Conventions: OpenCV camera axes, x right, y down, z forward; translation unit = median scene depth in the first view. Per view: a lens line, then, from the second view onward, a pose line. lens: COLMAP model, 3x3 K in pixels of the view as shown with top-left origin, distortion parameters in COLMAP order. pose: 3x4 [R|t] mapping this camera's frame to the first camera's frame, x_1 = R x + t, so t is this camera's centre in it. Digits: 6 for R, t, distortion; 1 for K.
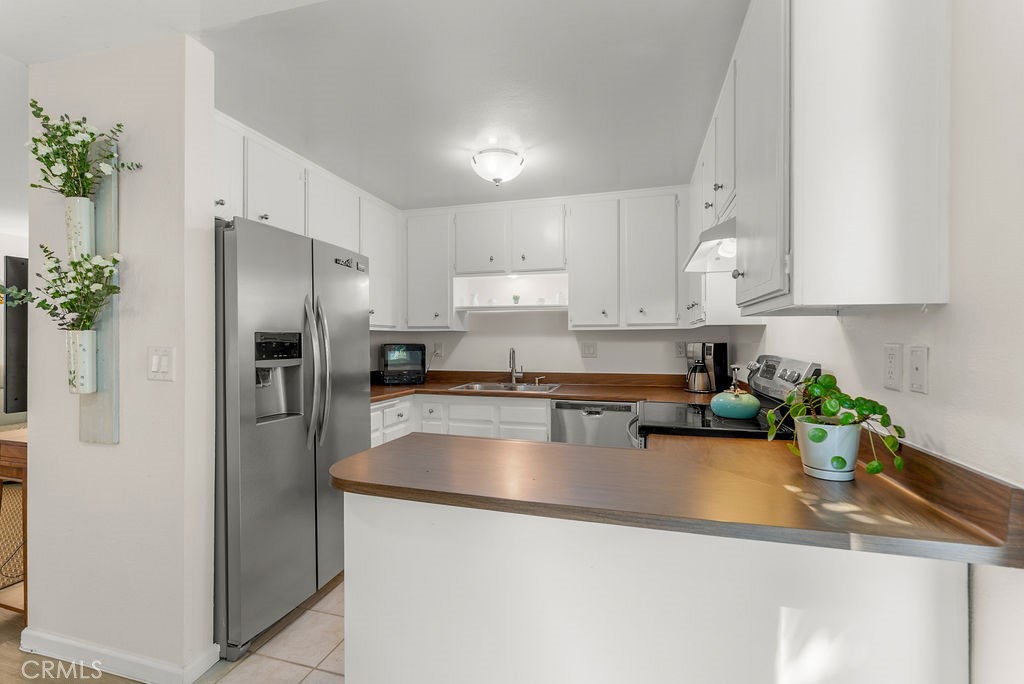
lens RADIAL K [[444.1, 0, 512.0], [0, 444.1, 342.0], [0, 0, 1]] dist [-0.000876, -0.000142]
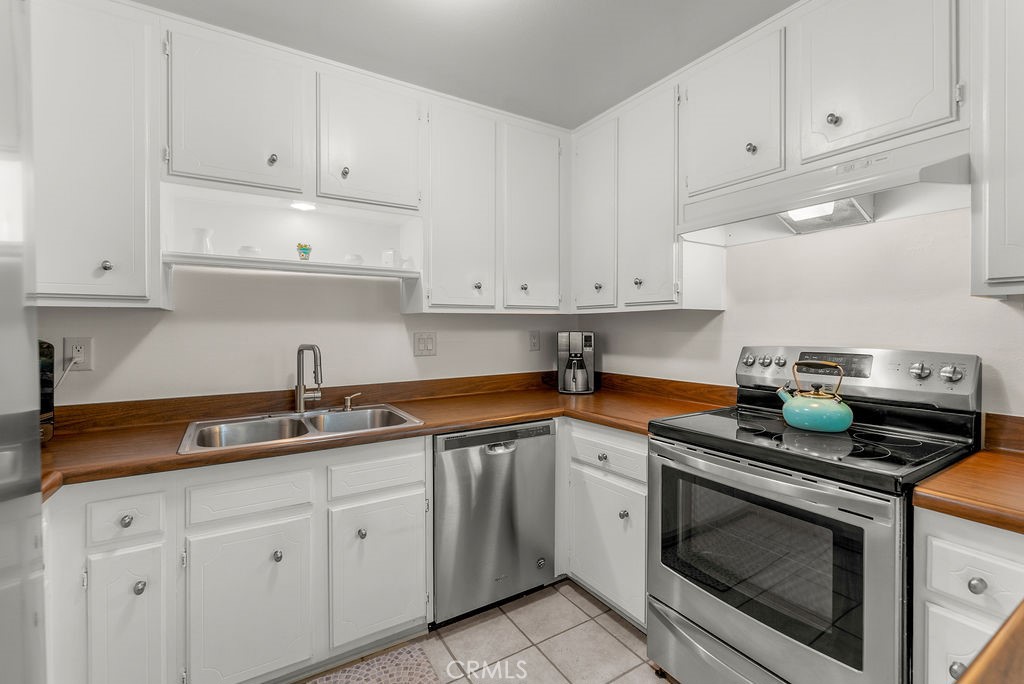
lens RADIAL K [[454.0, 0, 515.3], [0, 454.0, 329.6], [0, 0, 1]] dist [-0.000460, -0.000071]
pose [[0.662579, -0.004391, 0.748980, -0.261291], [0.002524, 0.999990, 0.003630, -0.005477], [-0.748988, -0.000515, 0.662583, 0.524676]]
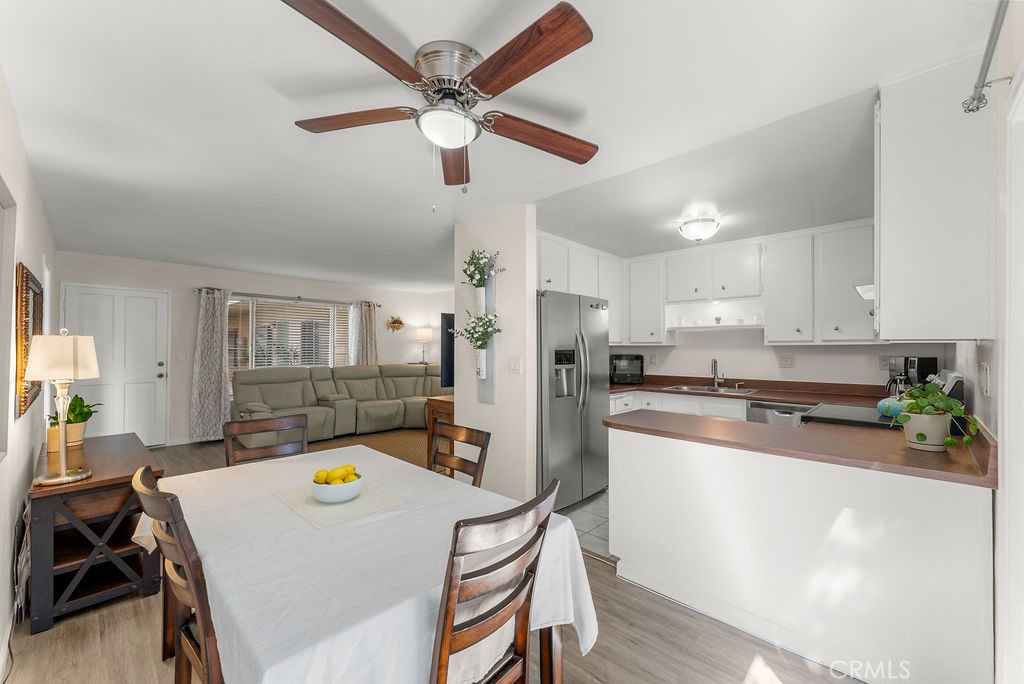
lens RADIAL K [[405.0, 0, 514.5], [0, 405.0, 344.6], [0, 0, 1]] dist [0.000533, 0.000092]
pose [[0.884502, -0.002568, -0.466529, 0.039785], [-0.003494, 0.999920, -0.012128, -0.012837], [0.466523, 0.012357, 0.884423, -0.329766]]
